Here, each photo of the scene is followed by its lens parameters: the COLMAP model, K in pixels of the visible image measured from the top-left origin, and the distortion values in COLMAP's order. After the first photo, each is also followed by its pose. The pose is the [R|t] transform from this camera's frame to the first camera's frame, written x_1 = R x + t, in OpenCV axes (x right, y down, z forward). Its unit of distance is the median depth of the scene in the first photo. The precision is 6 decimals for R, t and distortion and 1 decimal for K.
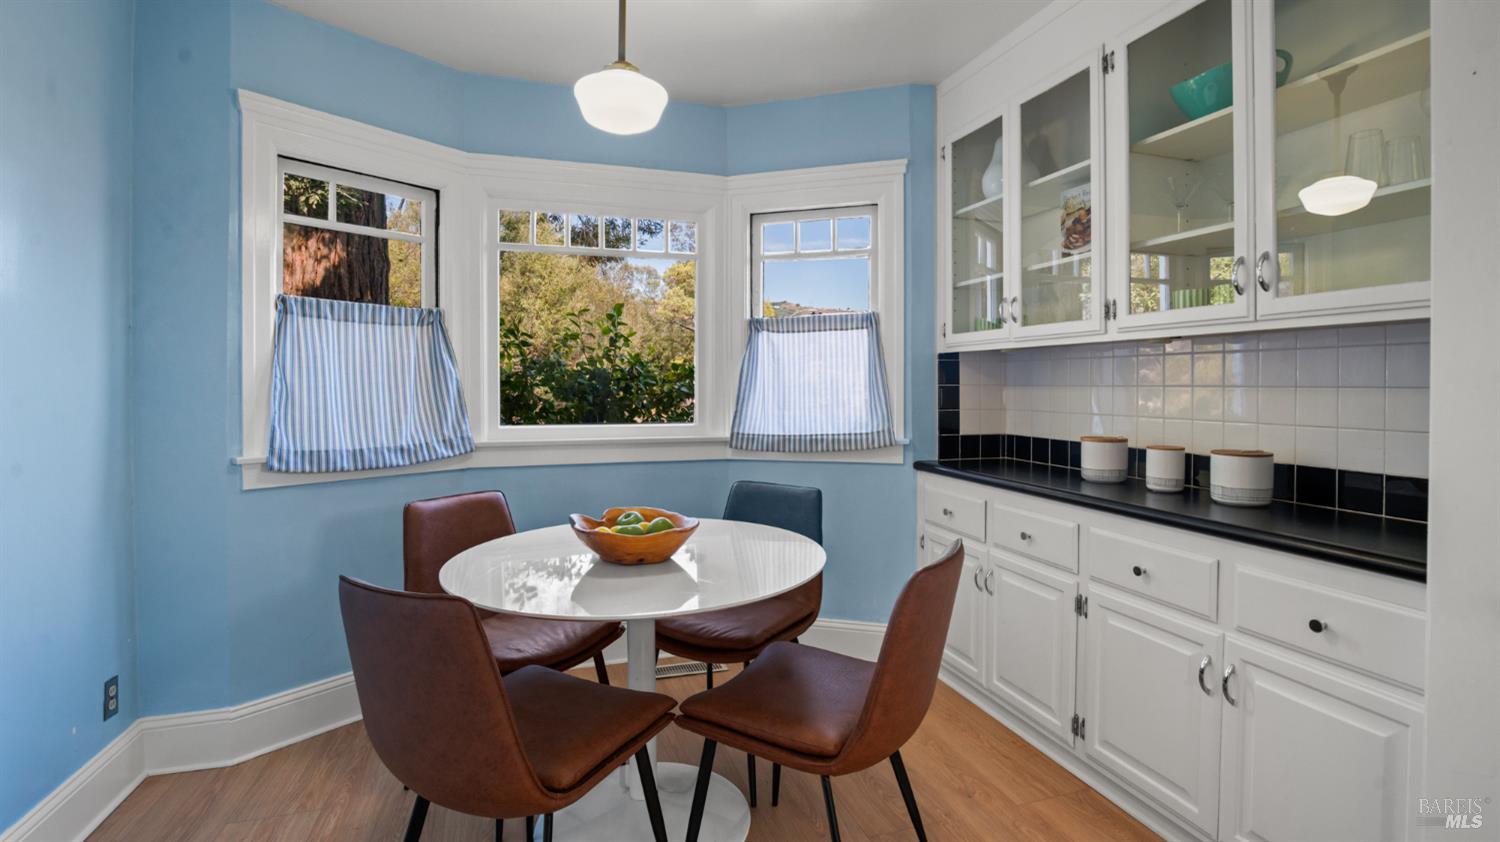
lens RADIAL K [[691.3, 0, 750.0], [0, 691.3, 388.5], [0, 0, 1]] dist [-0.028095, 0.000642]
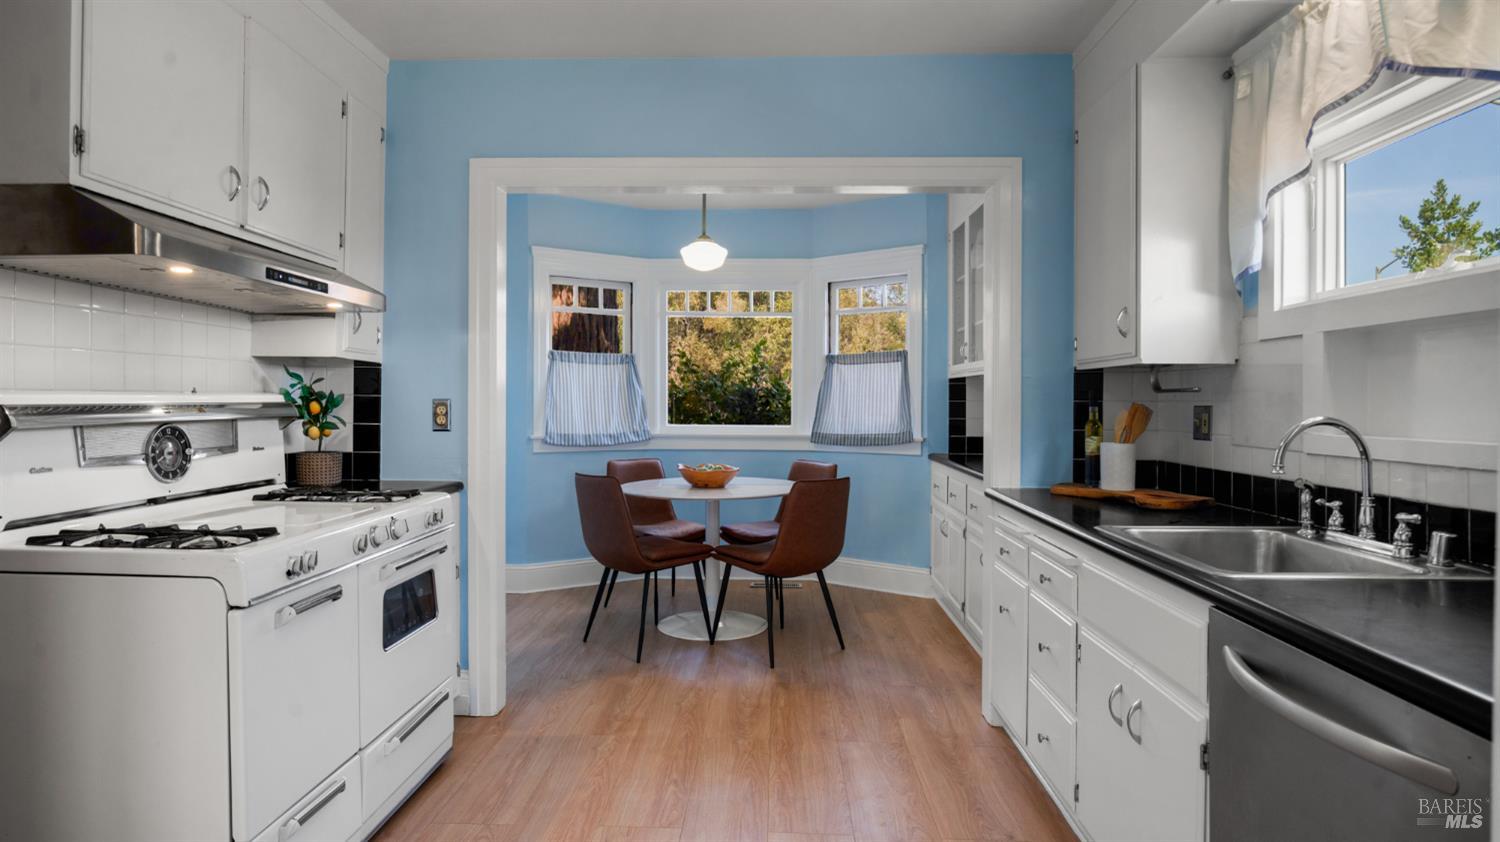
lens RADIAL K [[812.9, 0, 743.3], [0, 812.9, 406.6], [0, 0, 1]] dist [-0.016656, -0.000233]
pose [[0.938709, 0.007752, -0.344625, 0.507522], [-0.007539, 0.999970, 0.001957, 0.007854], [0.344629, 0.000761, 0.938738, -0.801121]]
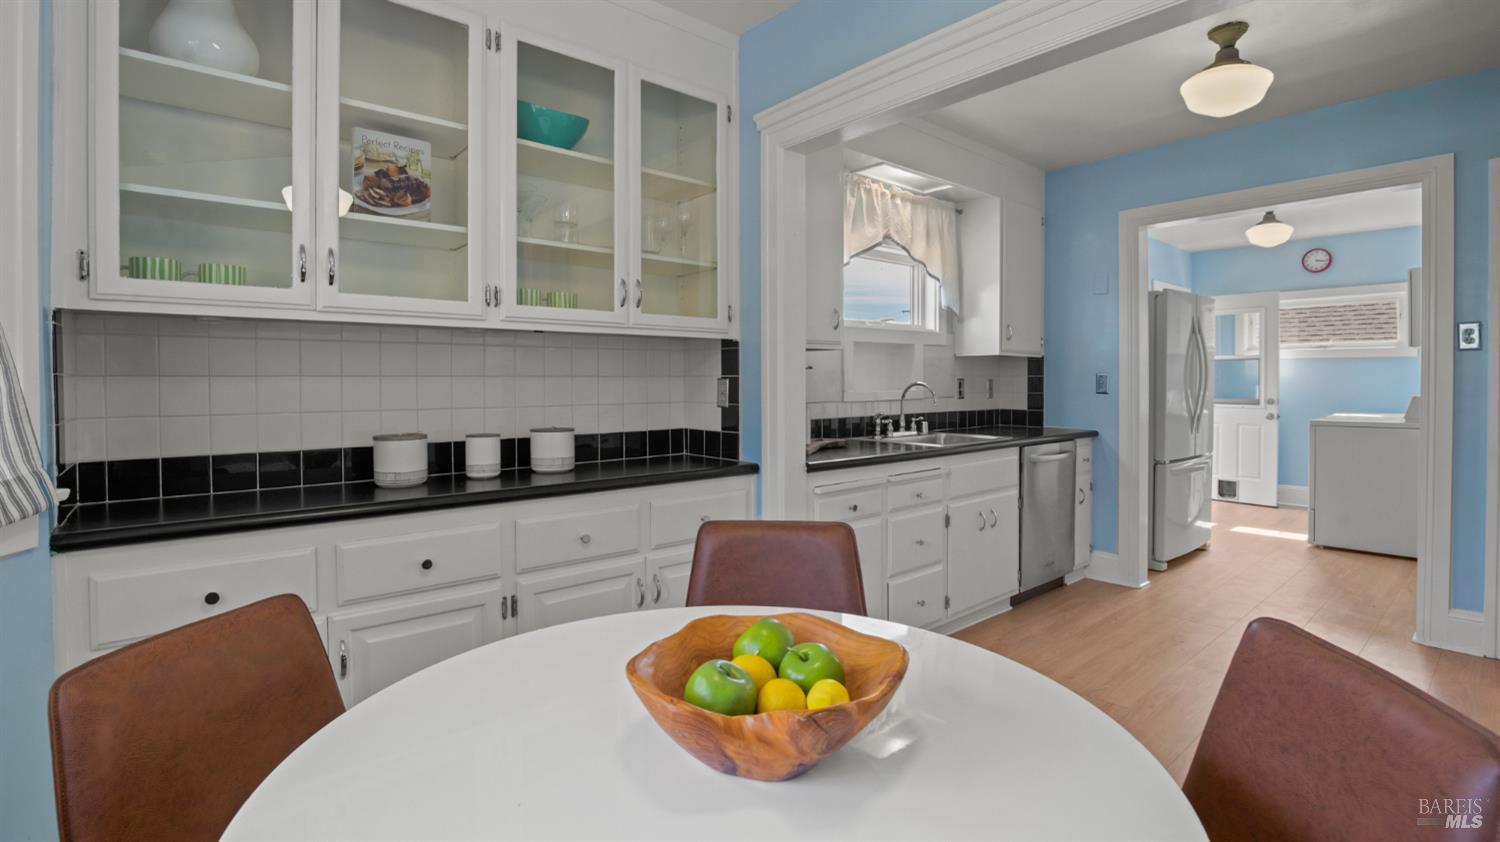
lens RADIAL K [[691.3, 0, 750.0], [0, 691.3, 388.5], [0, 0, 1]] dist [-0.028095, 0.000642]
pose [[-0.385717, -0.010737, 0.922555, -0.403210], [0.008993, 0.999841, 0.015397, 0.002907], [-0.922573, 0.014236, -0.385559, 0.821280]]
